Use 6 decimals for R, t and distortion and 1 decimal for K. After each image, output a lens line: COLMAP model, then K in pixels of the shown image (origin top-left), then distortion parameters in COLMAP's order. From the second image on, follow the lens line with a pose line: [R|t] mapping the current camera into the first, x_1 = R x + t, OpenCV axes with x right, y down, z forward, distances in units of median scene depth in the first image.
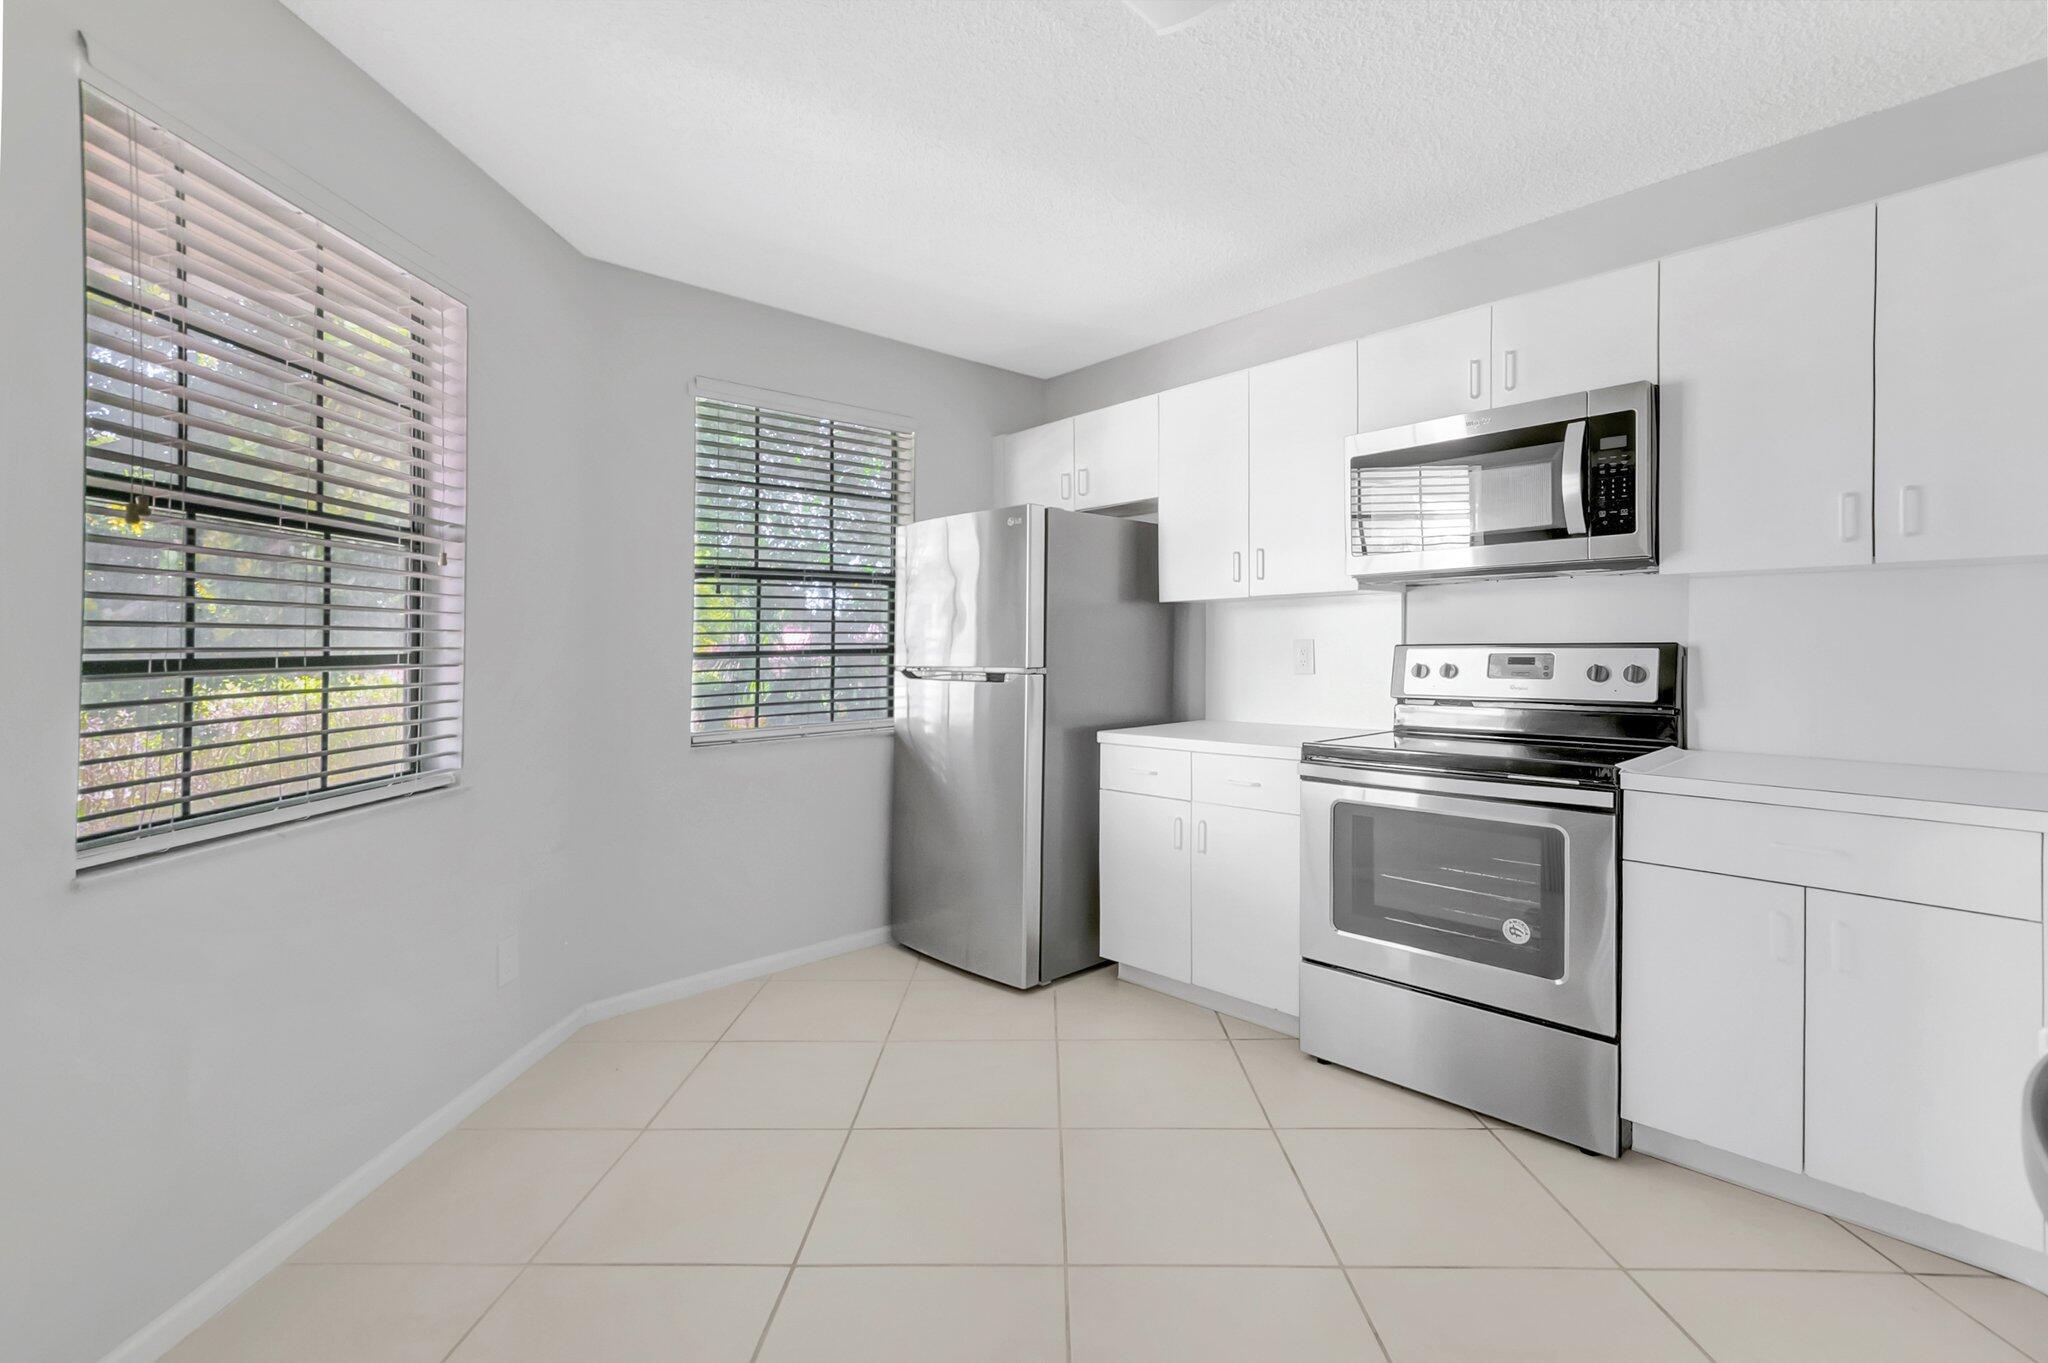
lens RADIAL K [[906.3, 0, 1020.4], [0, 906.3, 662.1], [0, 0, 1]] dist [-0.001721, 0.000182]
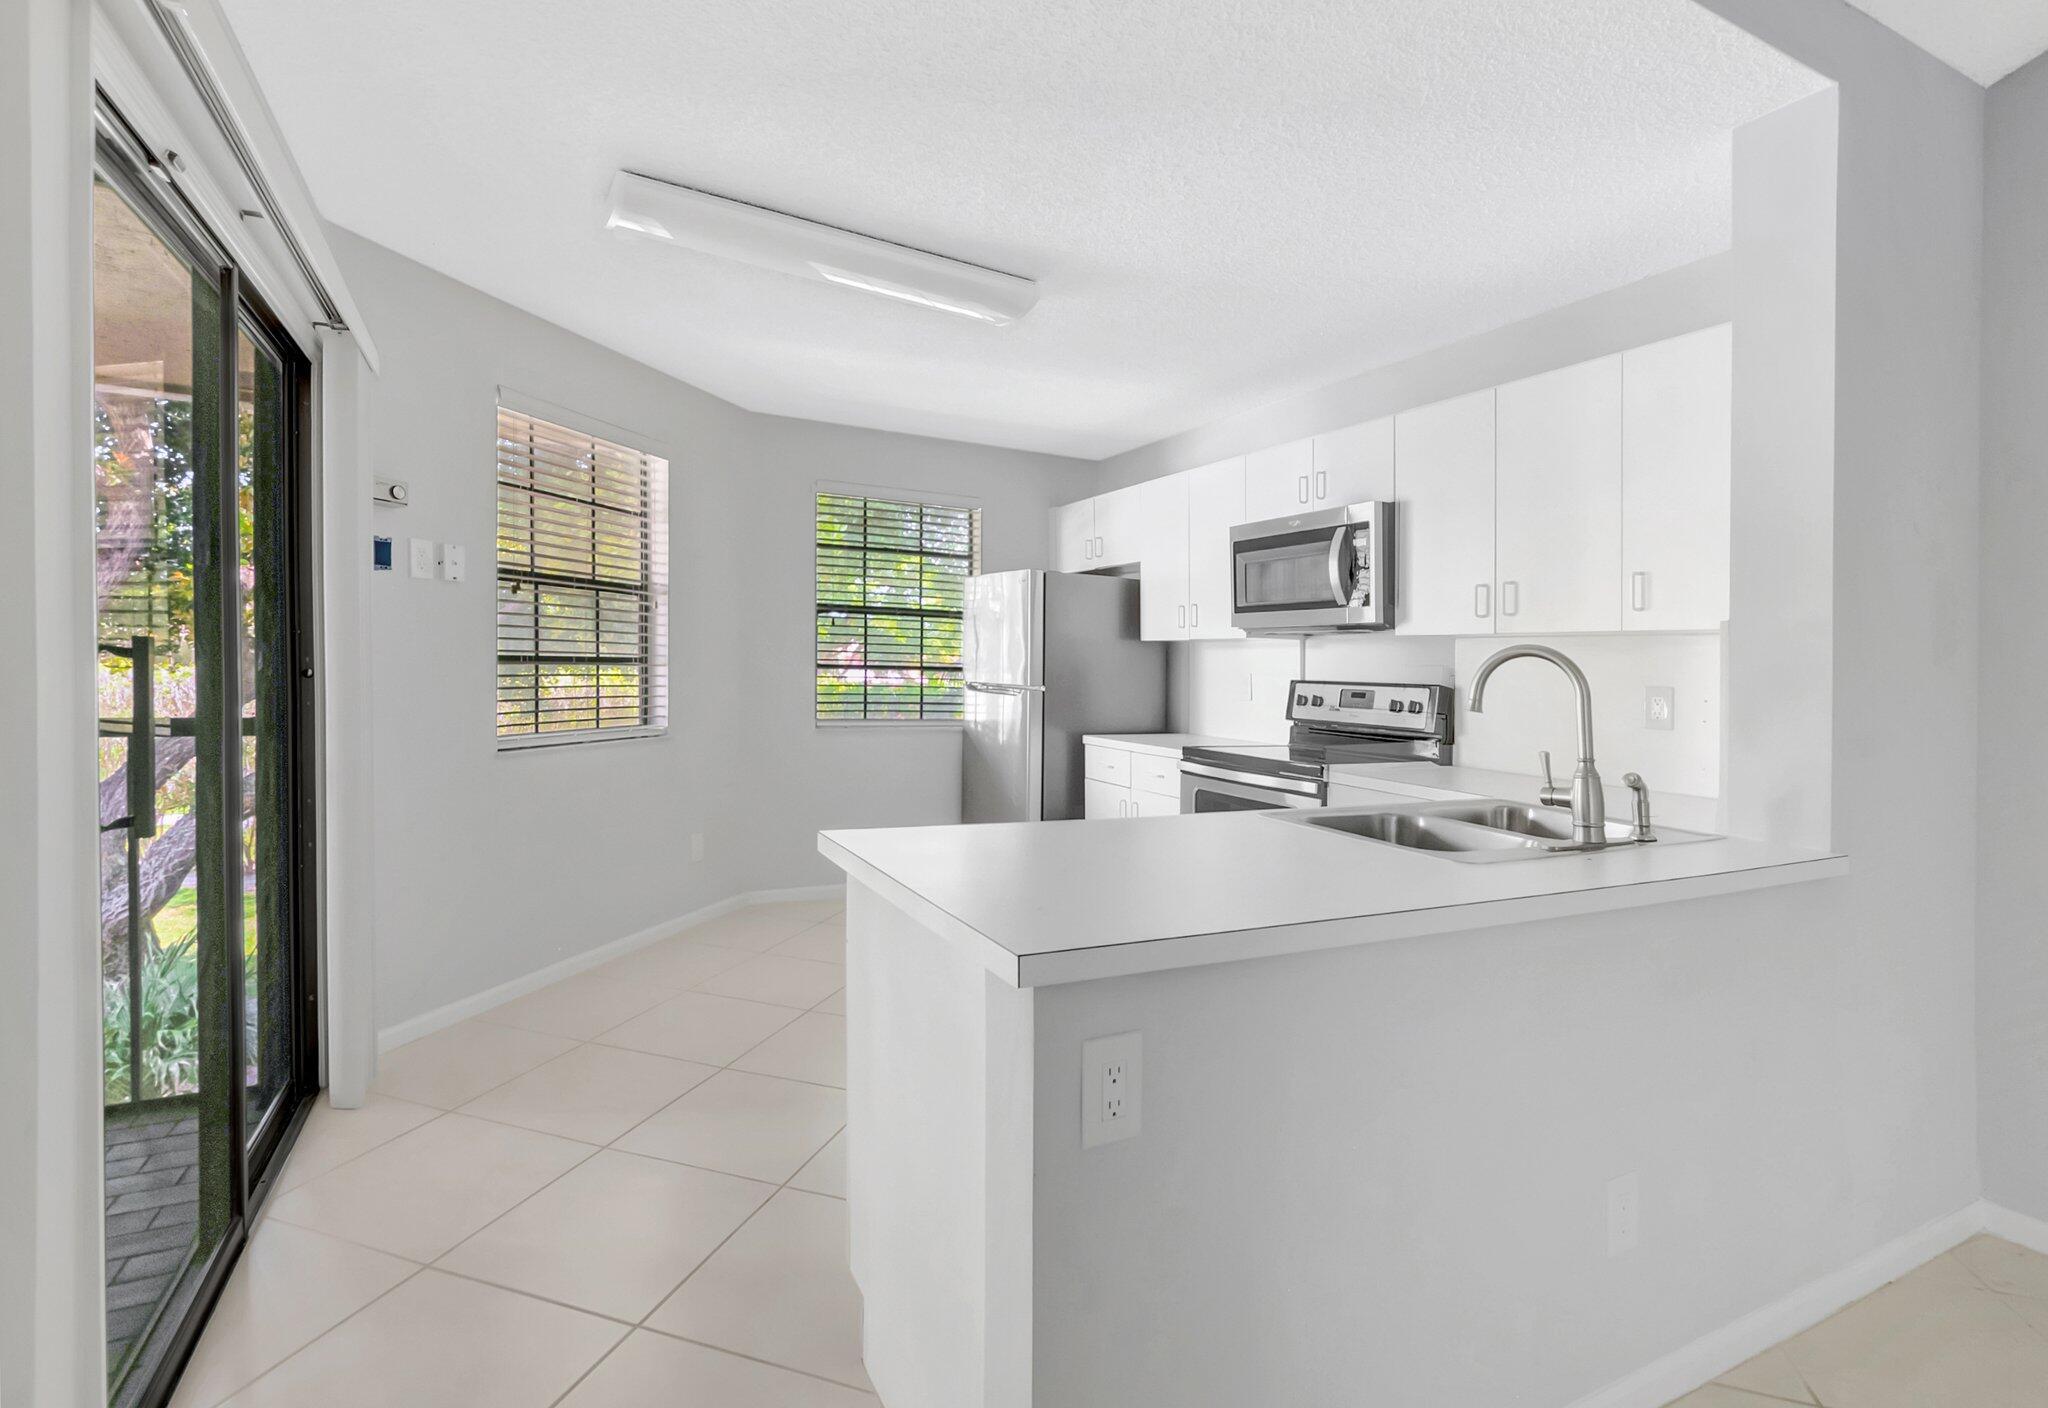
lens RADIAL K [[982.3, 0, 1012.3], [0, 982.3, 711.4], [0, 0, 1]] dist [-0.027283, -0.000019]
pose [[0.960070, 0.052698, -0.274753, 0.481955], [-0.046988, 0.998522, 0.027330, 0.007265], [0.275787, -0.013329, 0.961126, -0.549107]]
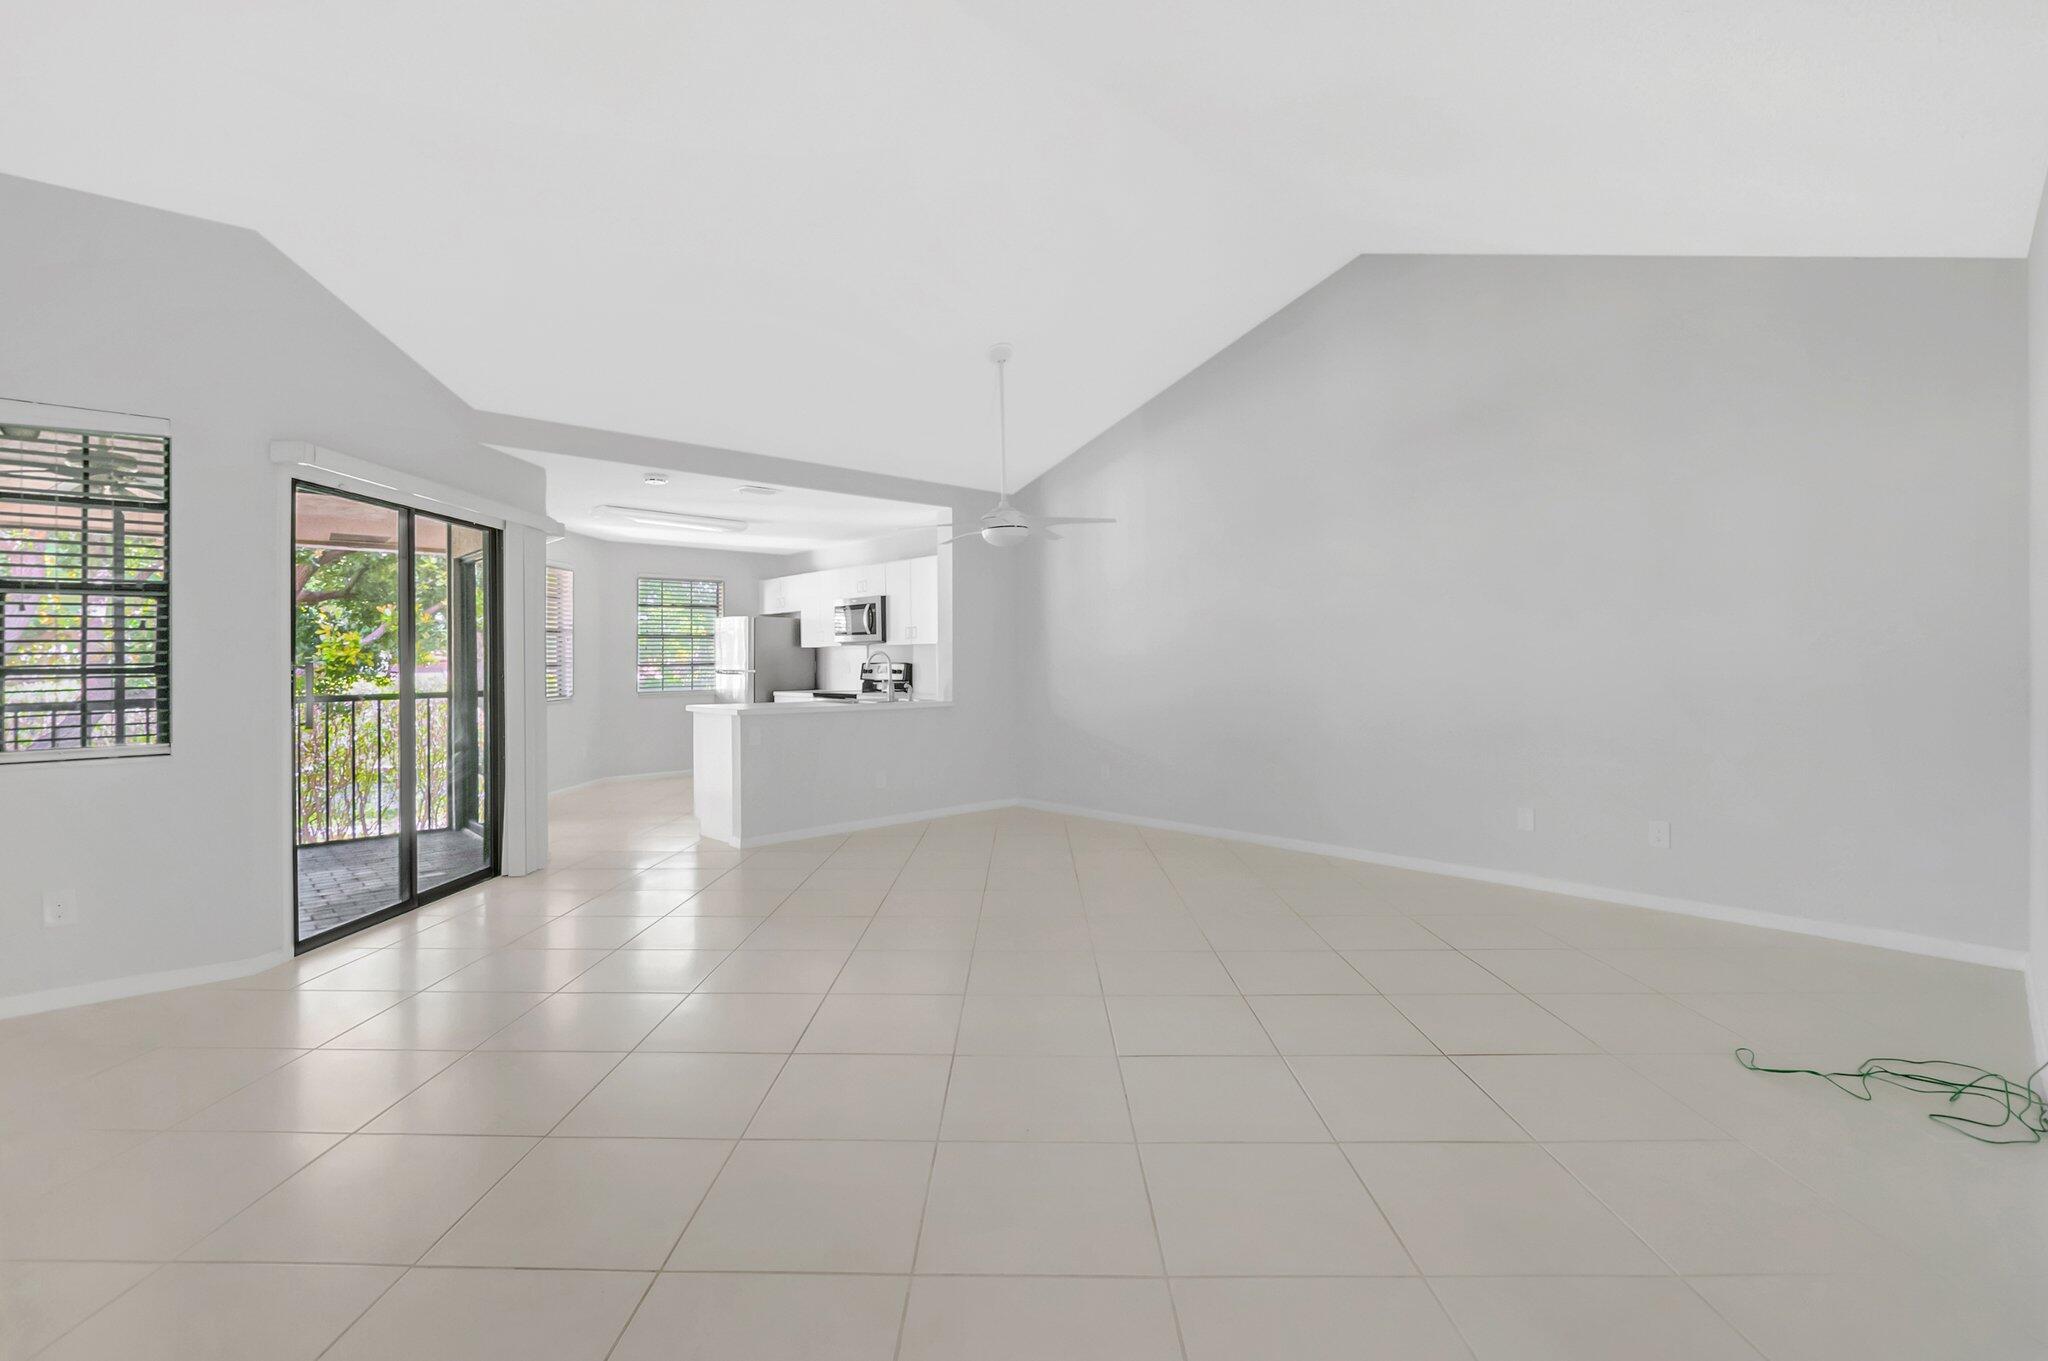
lens RADIAL K [[915.7, 0, 1014.6], [0, 915.7, 644.7], [0, 0, 1]] dist [-0.000093, 0.000147]
pose [[0.999931, 0.011446, 0.002496, 1.066570], [-0.011335, 0.999110, -0.040639, 0.045115], [-0.002959, 0.040608, 0.999171, -2.461677]]
